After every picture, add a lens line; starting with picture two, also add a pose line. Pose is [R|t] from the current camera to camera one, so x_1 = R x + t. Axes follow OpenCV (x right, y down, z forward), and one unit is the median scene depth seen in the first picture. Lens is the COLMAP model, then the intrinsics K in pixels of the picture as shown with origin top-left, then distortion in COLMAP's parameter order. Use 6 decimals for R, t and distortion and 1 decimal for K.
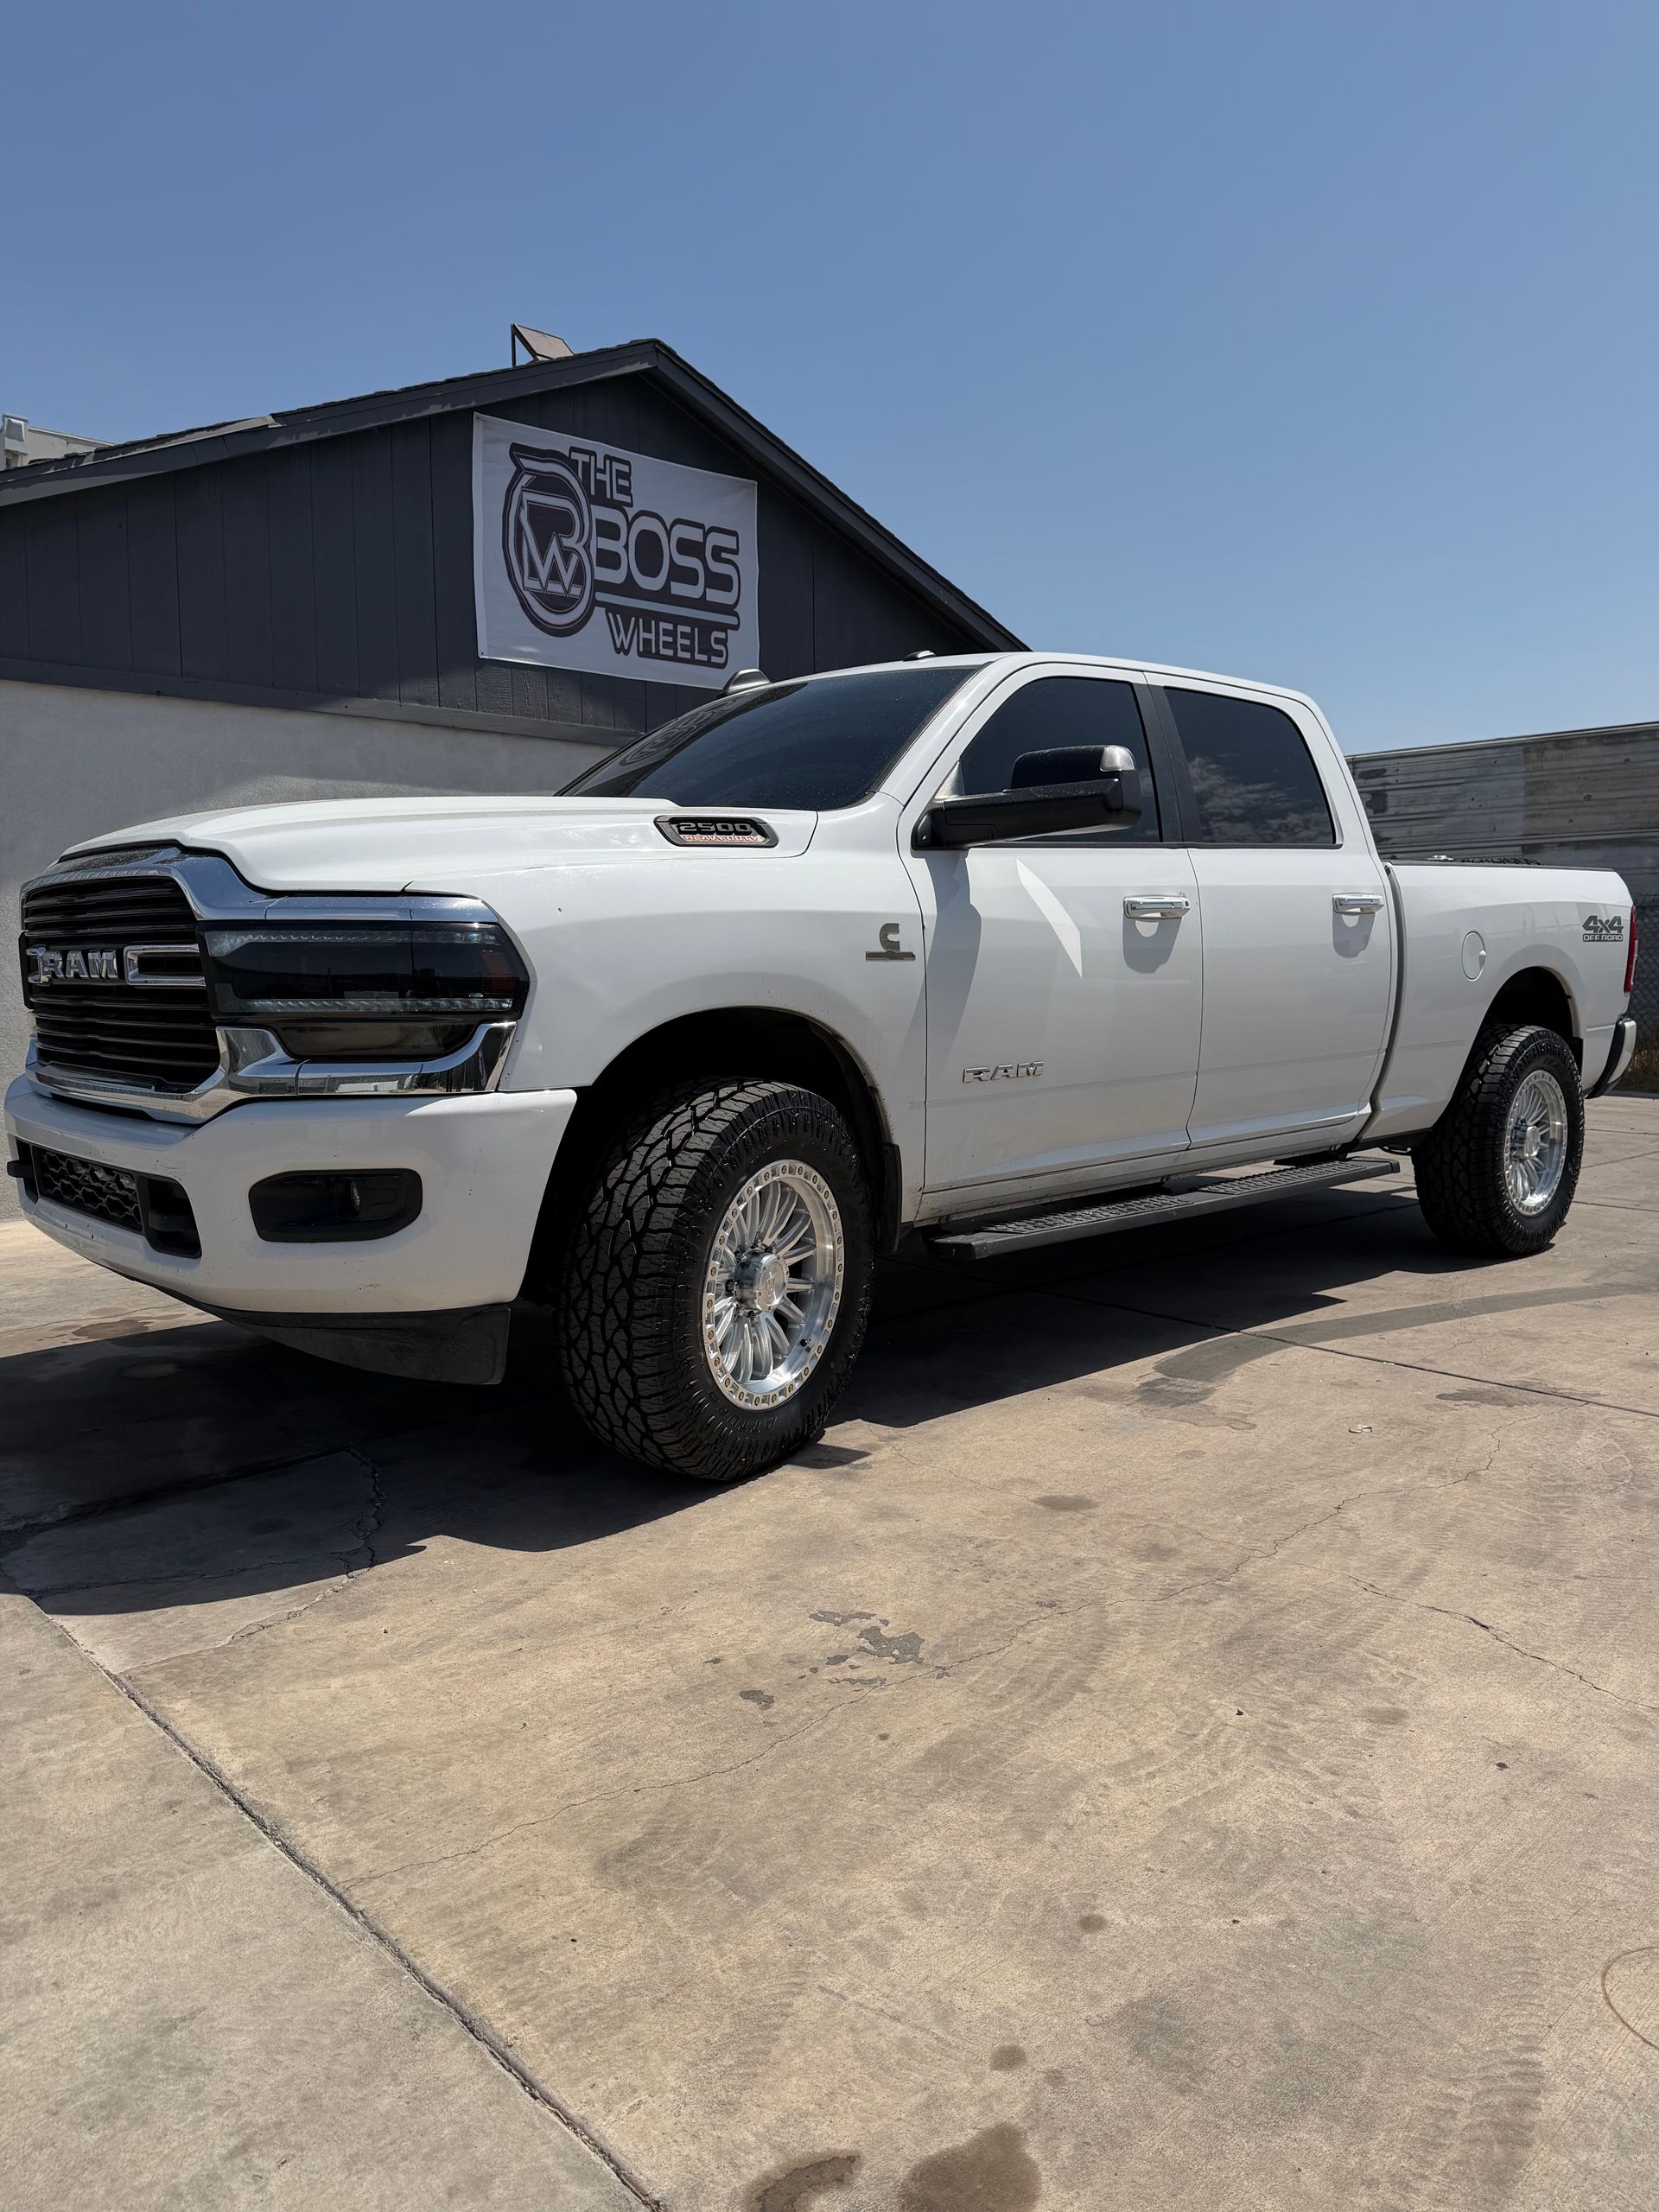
lens RADIAL K [[1595.5, 0, 892.6], [0, 1595.5, 1108.7], [0, 0, 1]] dist [0.107945, -0.212047]
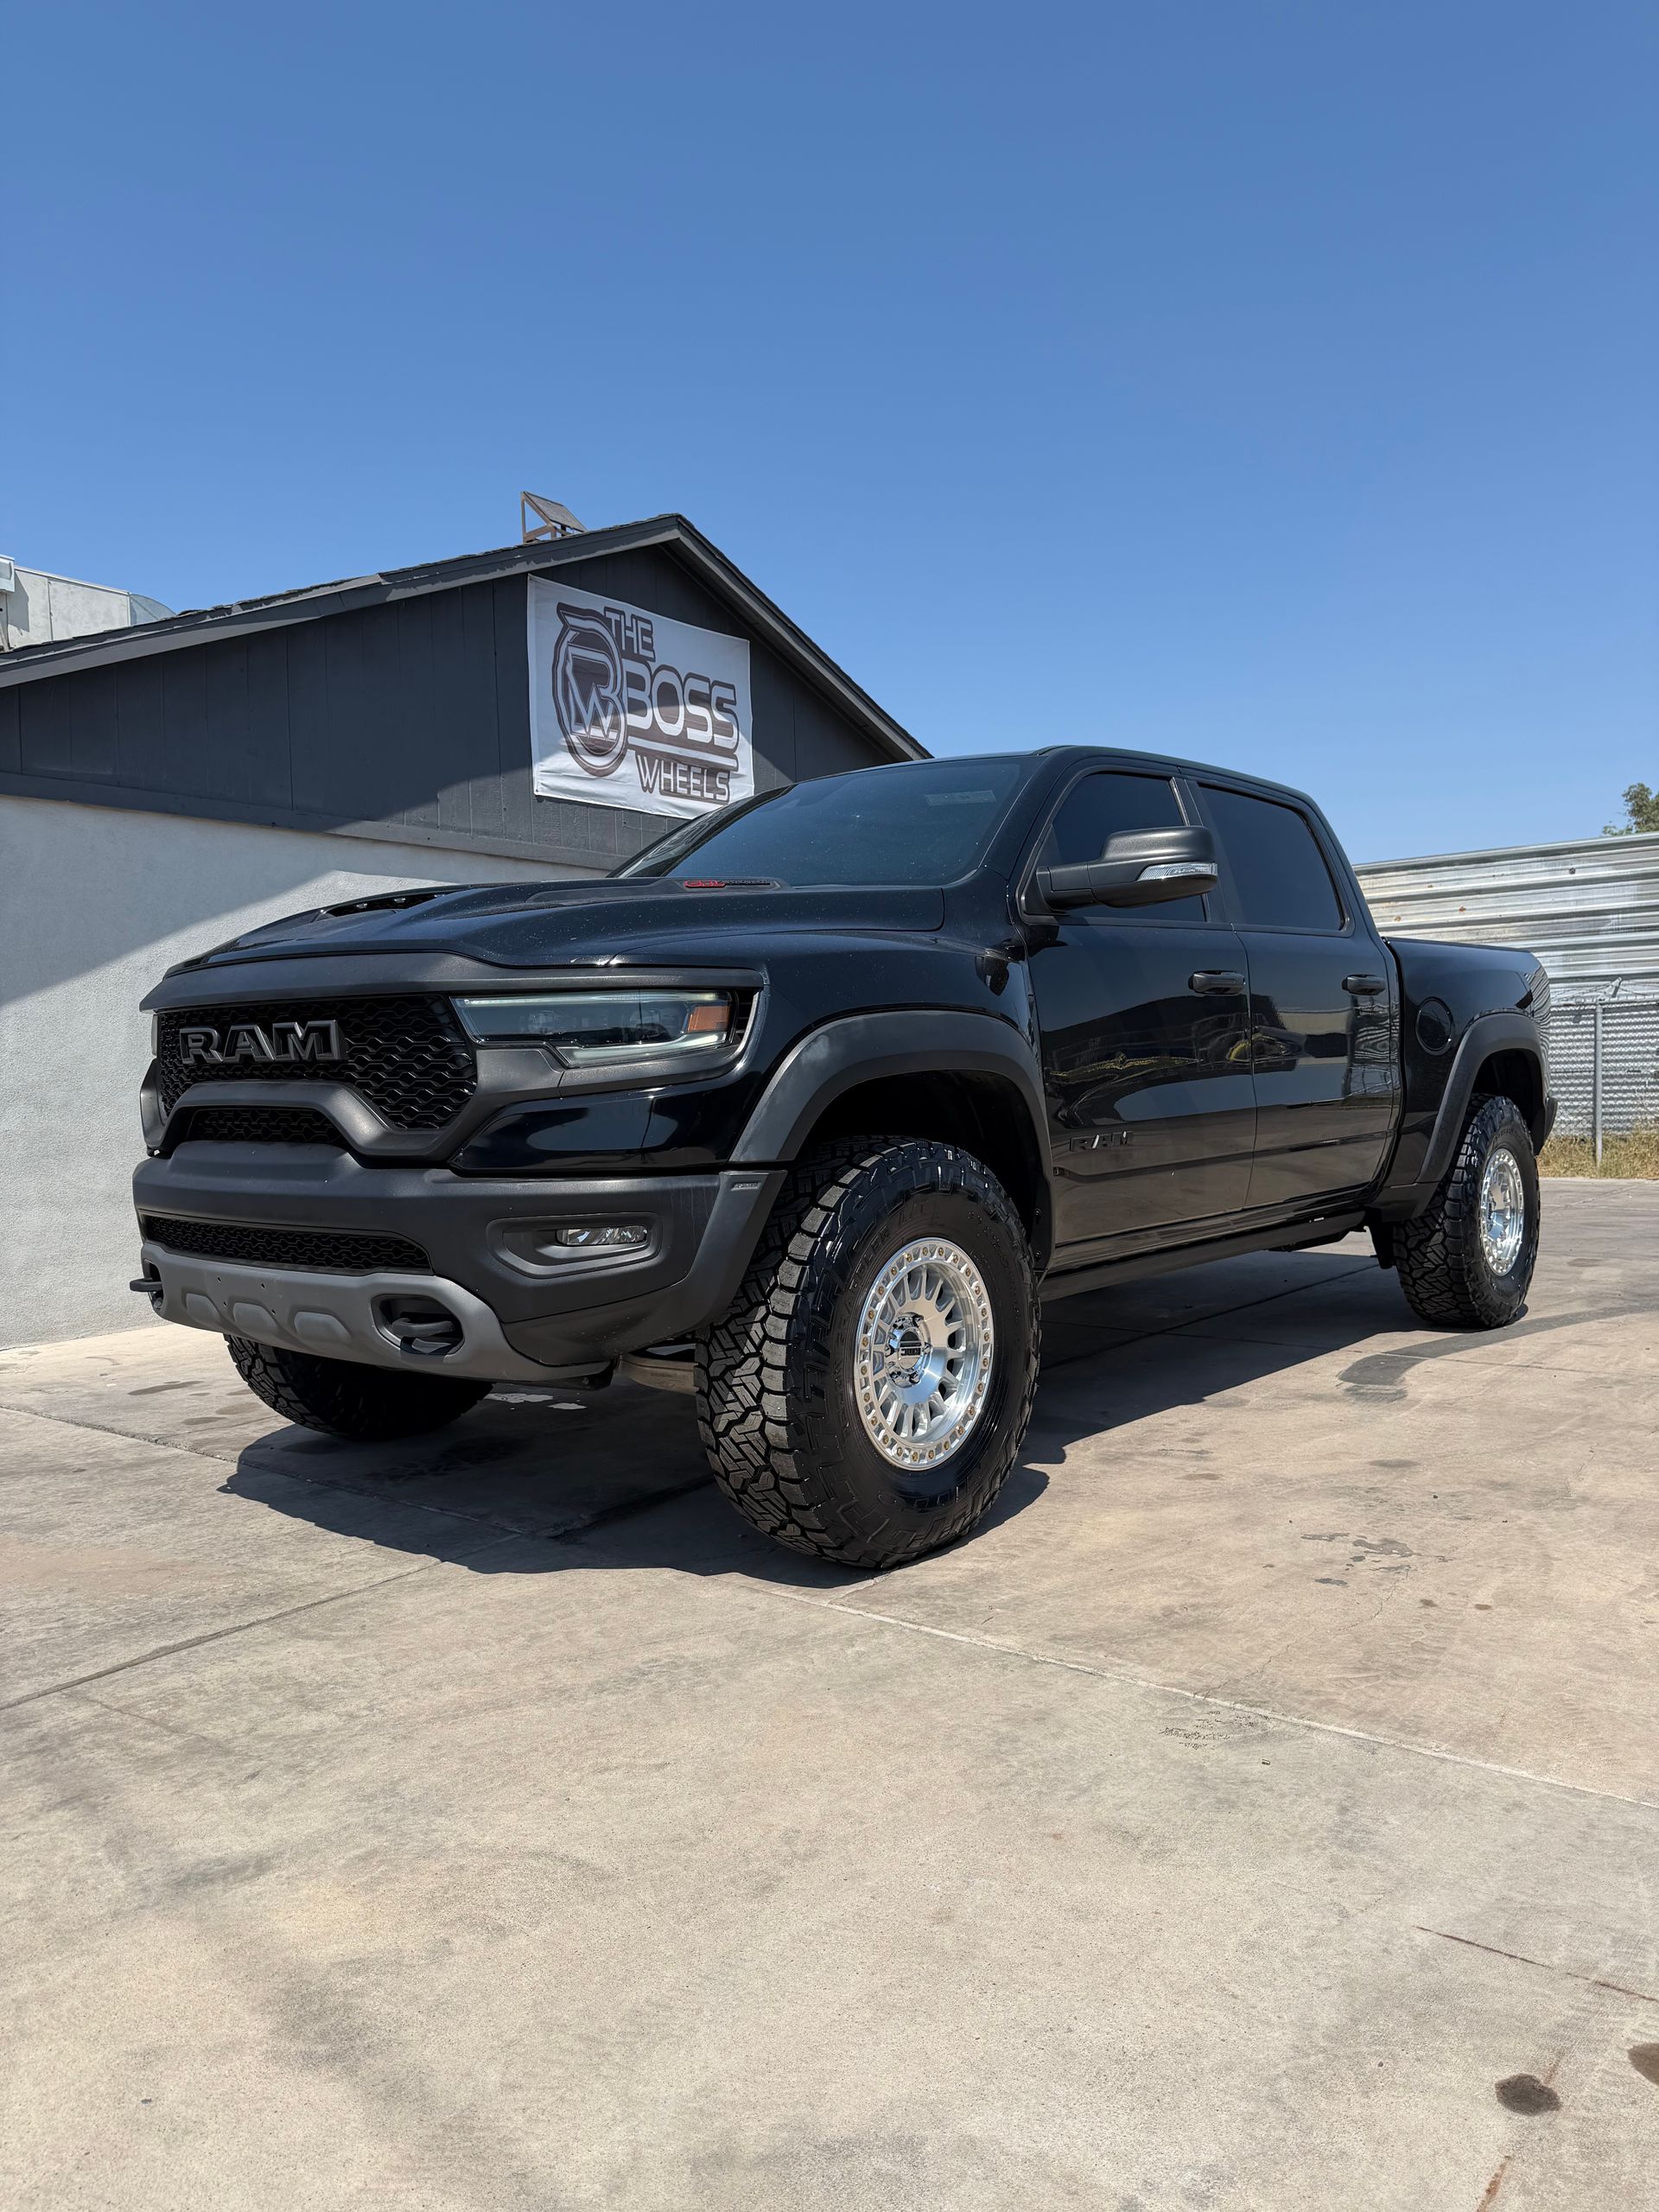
lens RADIAL K [[1595.5, 0, 892.6], [0, 1595.5, 1108.7], [0, 0, 1]] dist [0.107945, -0.212047]
pose [[0.986141, -0.021193, 0.164552, -0.192497], [0.034094, 0.996527, -0.075976, 0.020058], [-0.162370, 0.080533, 0.983438, -0.080986]]
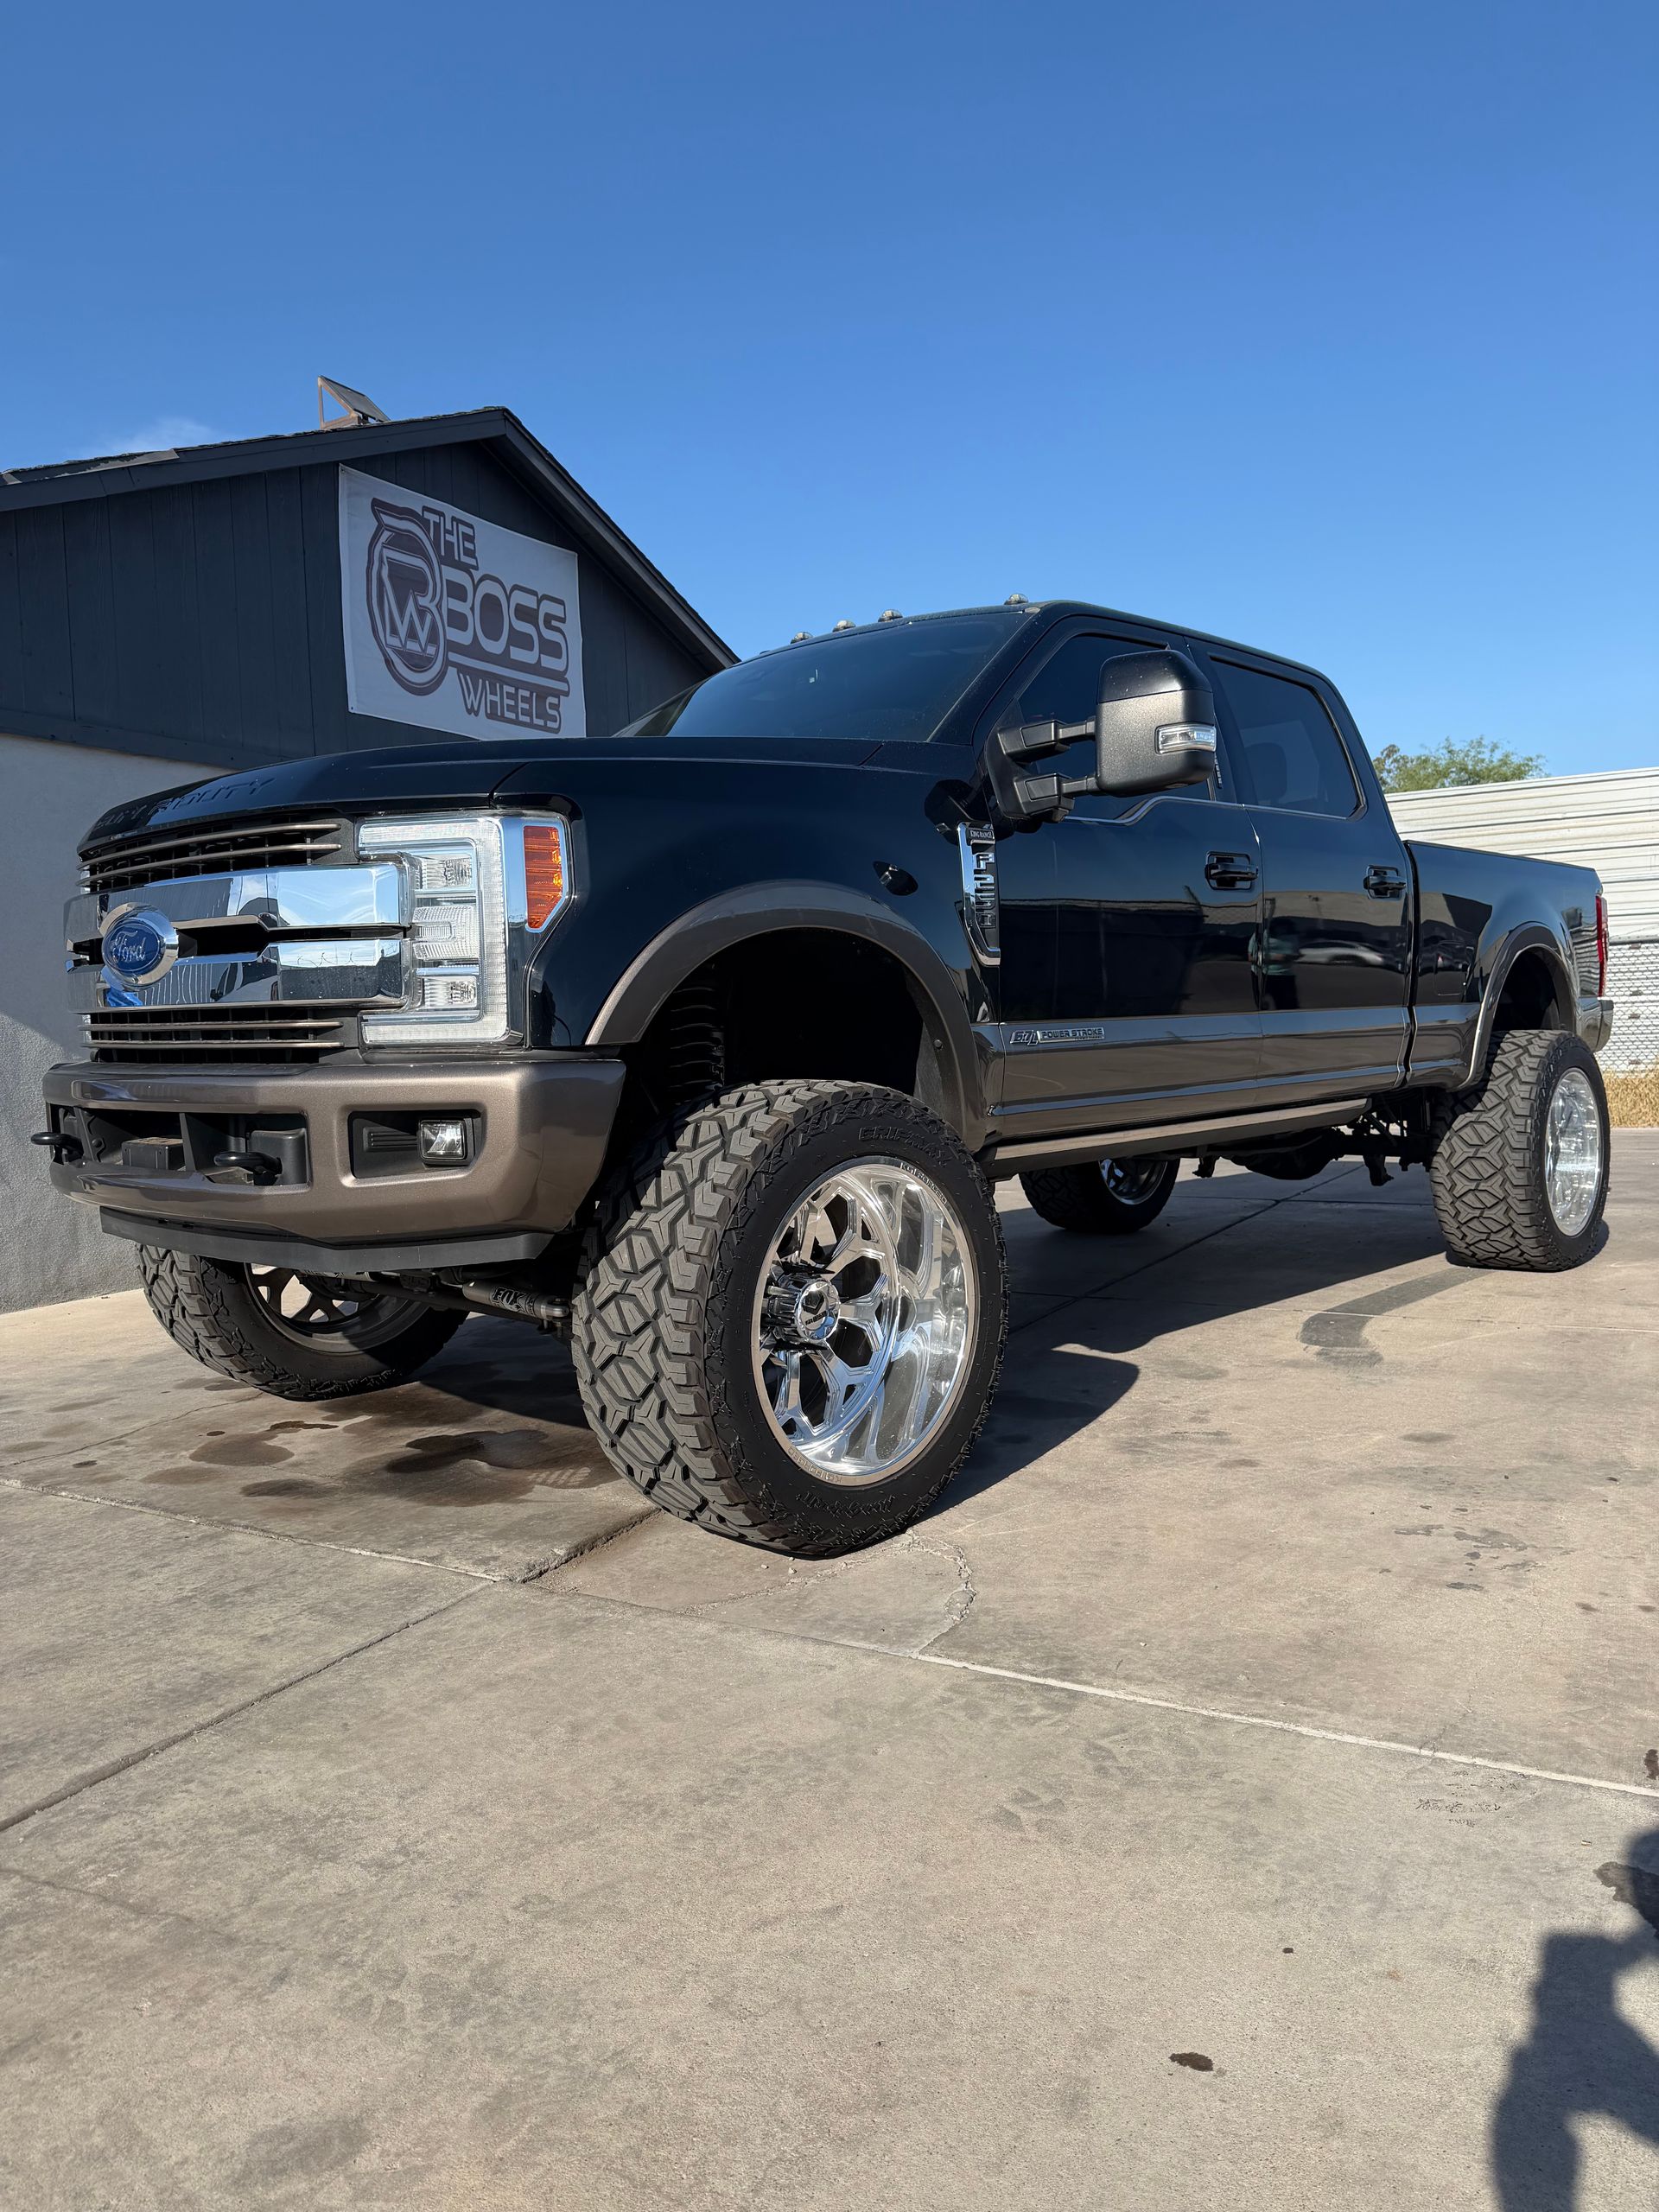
lens RADIAL K [[1599.6, 0, 897.7], [0, 1599.6, 1106.8], [0, 0, 1]] dist [0.062878, -0.102441]
pose [[0.948996, -0.039634, 0.312787, -0.244535], [0.056184, 0.997447, -0.044072, 0.014381], [-0.310242, 0.059397, 0.948800, 0.000538]]
